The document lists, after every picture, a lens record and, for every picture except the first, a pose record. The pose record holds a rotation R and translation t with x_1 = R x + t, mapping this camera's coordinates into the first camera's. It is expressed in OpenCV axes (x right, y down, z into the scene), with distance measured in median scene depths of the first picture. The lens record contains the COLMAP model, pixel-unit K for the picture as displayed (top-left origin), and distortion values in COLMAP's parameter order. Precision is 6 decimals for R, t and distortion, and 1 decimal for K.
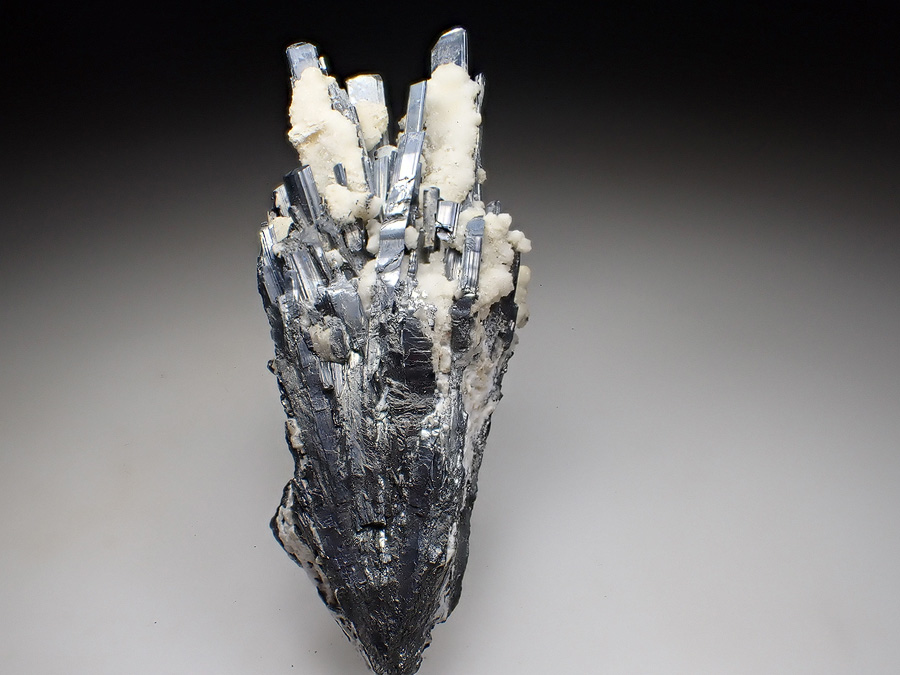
lens RADIAL K [[933.0, 0, 447.9], [0, 933.0, 340.0], [0, 0, 1]] dist [-0.072367, 0.000000]
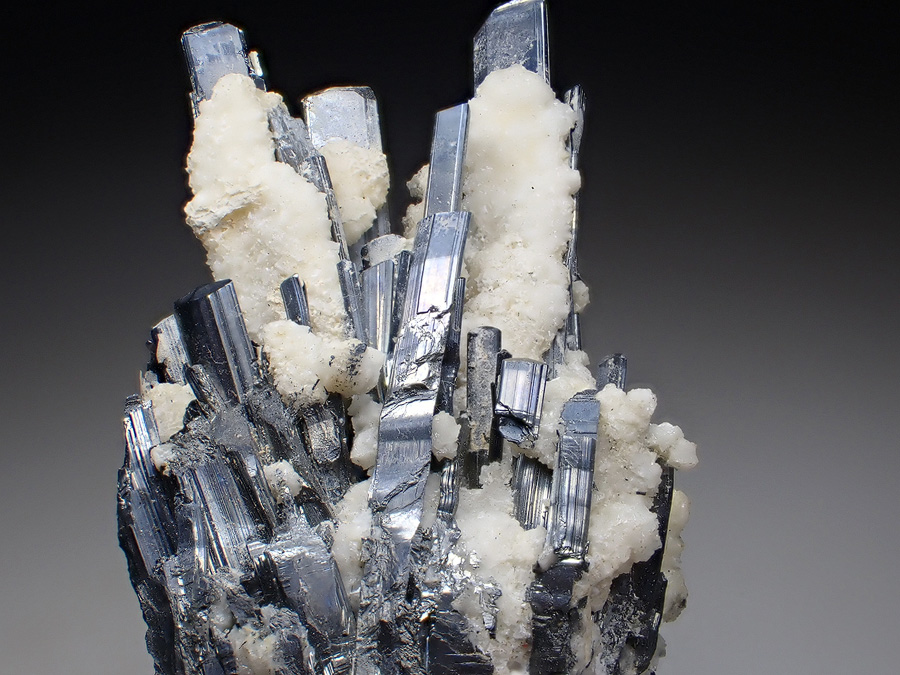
lens RADIAL K [[1763.6, 0, 451.1], [0, 1763.6, 336.3], [0, 0, 1]] dist [-0.034705, 0.000000]
pose [[0.999946, 0.006129, 0.008343, -0.042587], [-0.005202, 0.994253, -0.106934, -0.062129], [-0.008950, 0.106884, 0.994231, 0.095382]]
